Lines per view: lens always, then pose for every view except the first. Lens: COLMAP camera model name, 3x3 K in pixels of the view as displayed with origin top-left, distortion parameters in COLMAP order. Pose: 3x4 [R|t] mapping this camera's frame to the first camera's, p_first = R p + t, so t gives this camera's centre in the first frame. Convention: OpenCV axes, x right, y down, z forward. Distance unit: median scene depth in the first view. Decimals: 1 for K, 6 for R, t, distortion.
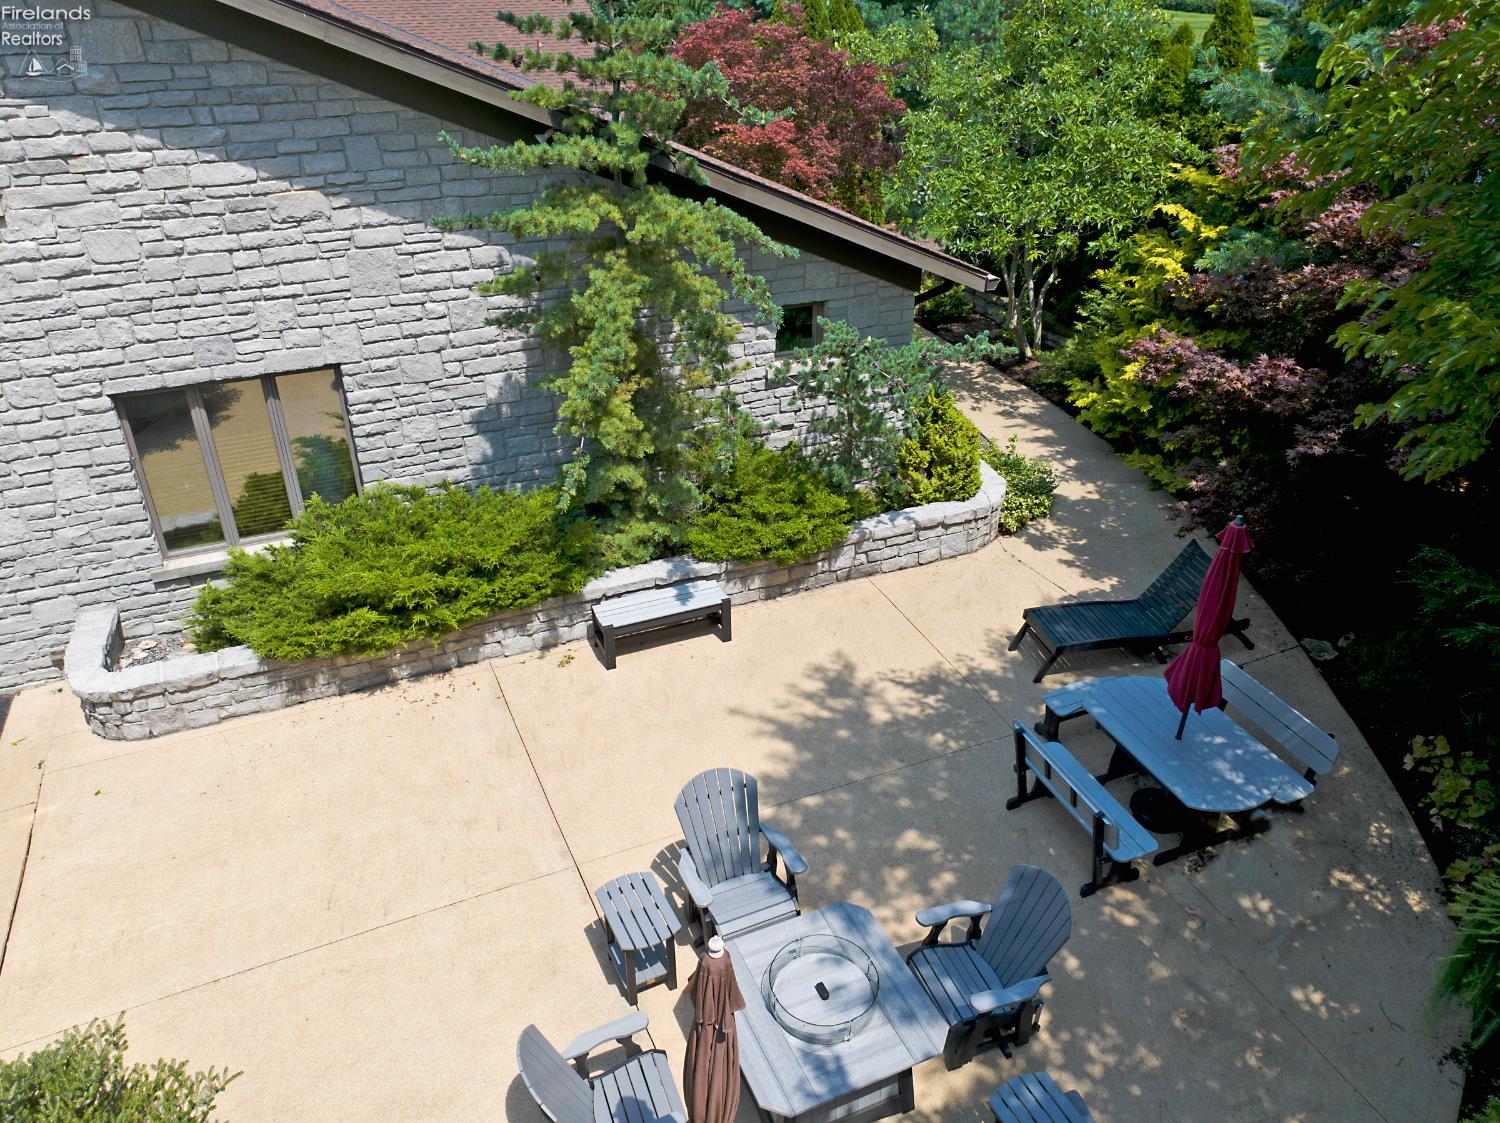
lens RADIAL K [[1056.8, 0, 753.2], [0, 1056.8, 551.2], [0, 0, 1]] dist [-0.027689, -0.008097]
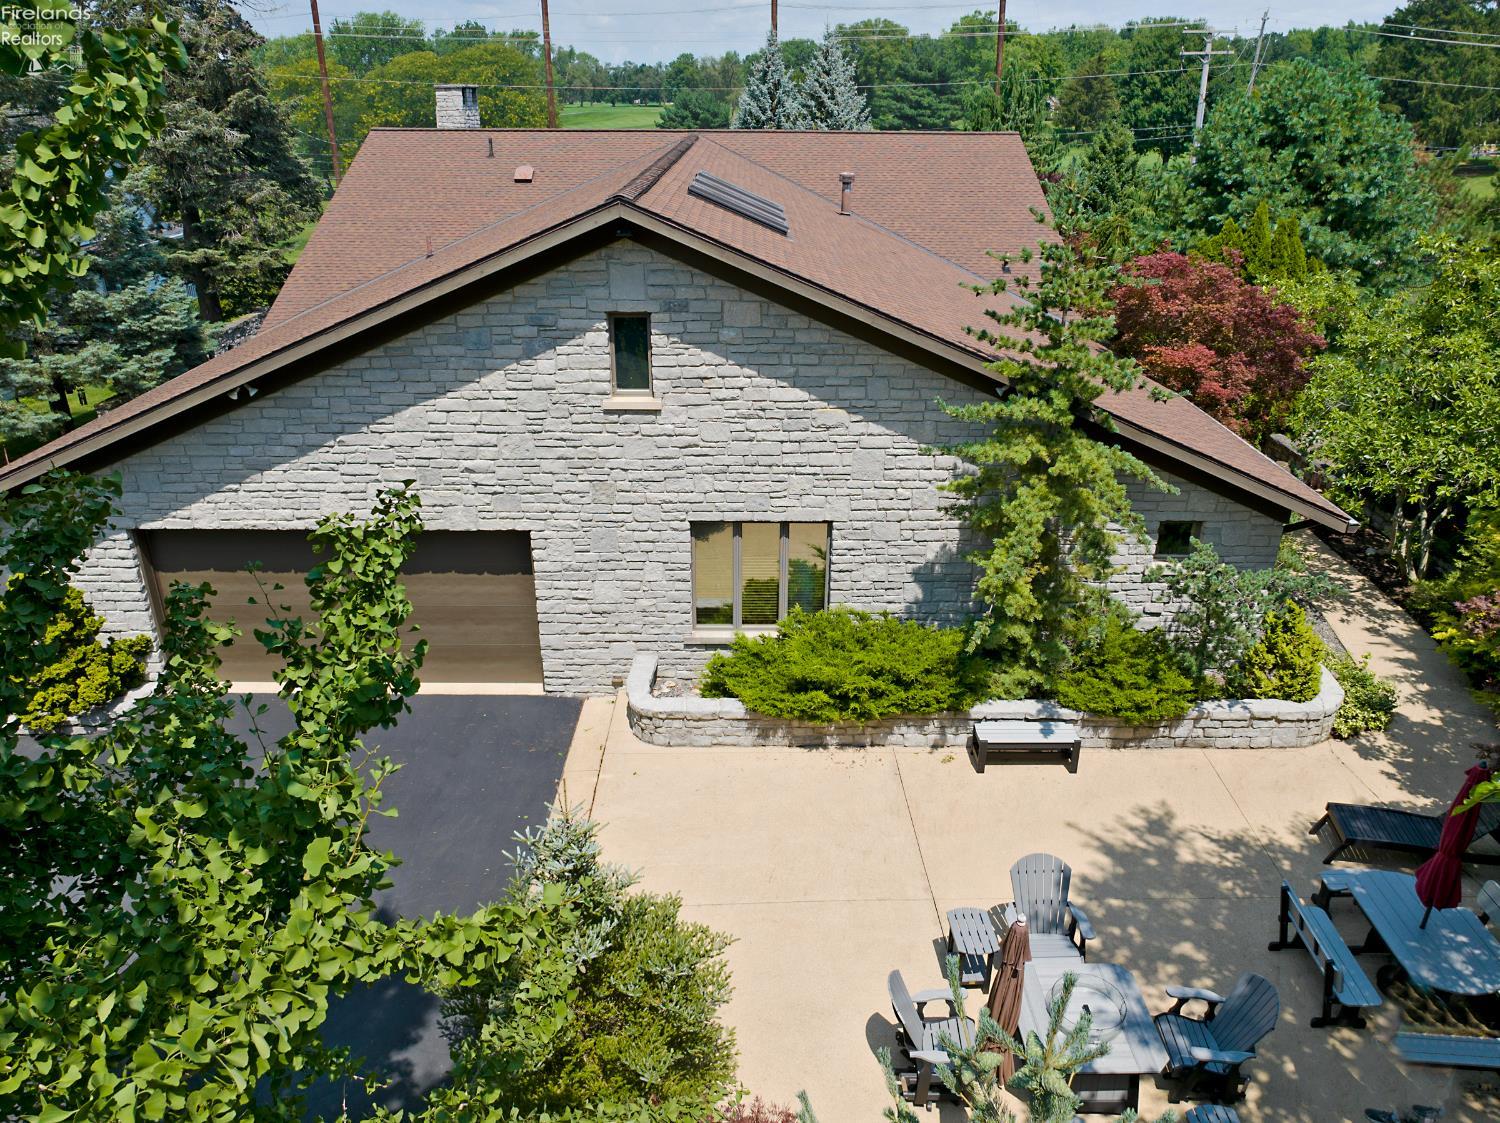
lens RADIAL K [[1056.8, 0, 751.2], [0, 1056.8, 551.8], [0, 0, 1]] dist [-0.027689, -0.008097]
pose [[0.919580, 0.159272, -0.359173, 0.033385], [-0.196238, 0.978149, -0.068669, -0.013790], [0.340388, 0.133630, 0.930741, -0.380458]]
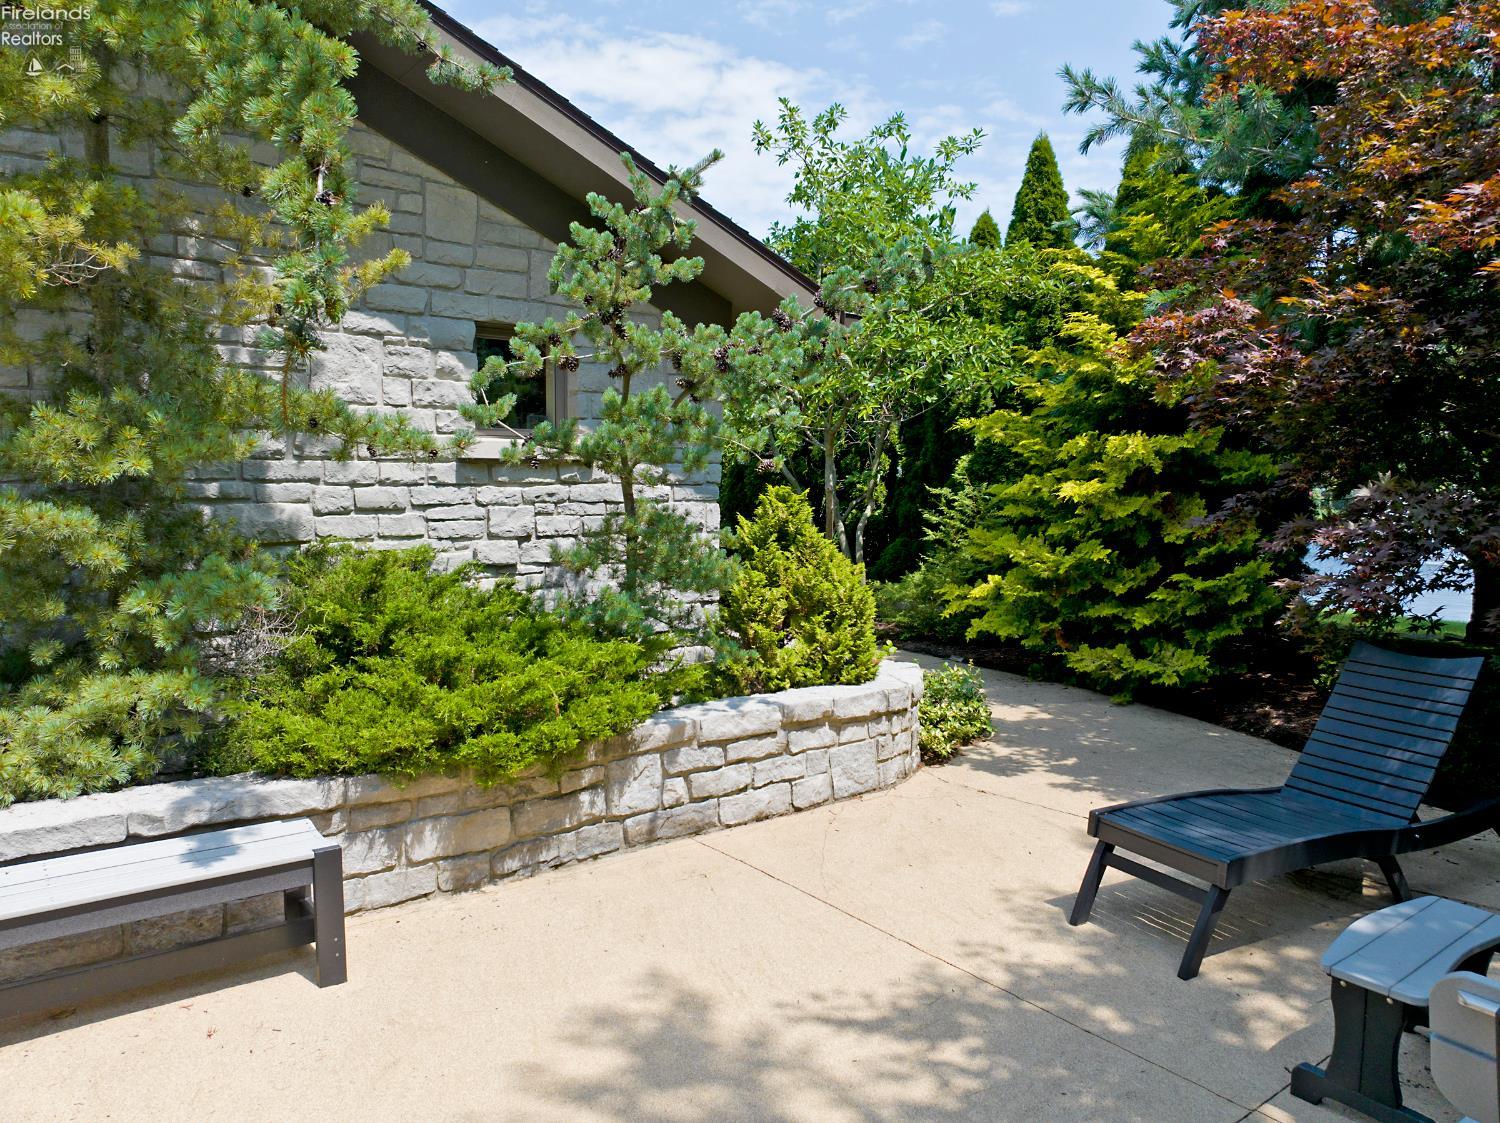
lens RADIAL K [[1056.8, 0, 761.0], [0, 1056.8, 558.6], [0, 0, 1]] dist [-0.027689, -0.008097]
pose [[0.966004, -0.011887, 0.258255, 0.024787], [0.122901, 0.899961, -0.418288, 0.125281], [-0.227447, 0.435807, 0.870827, 0.627288]]
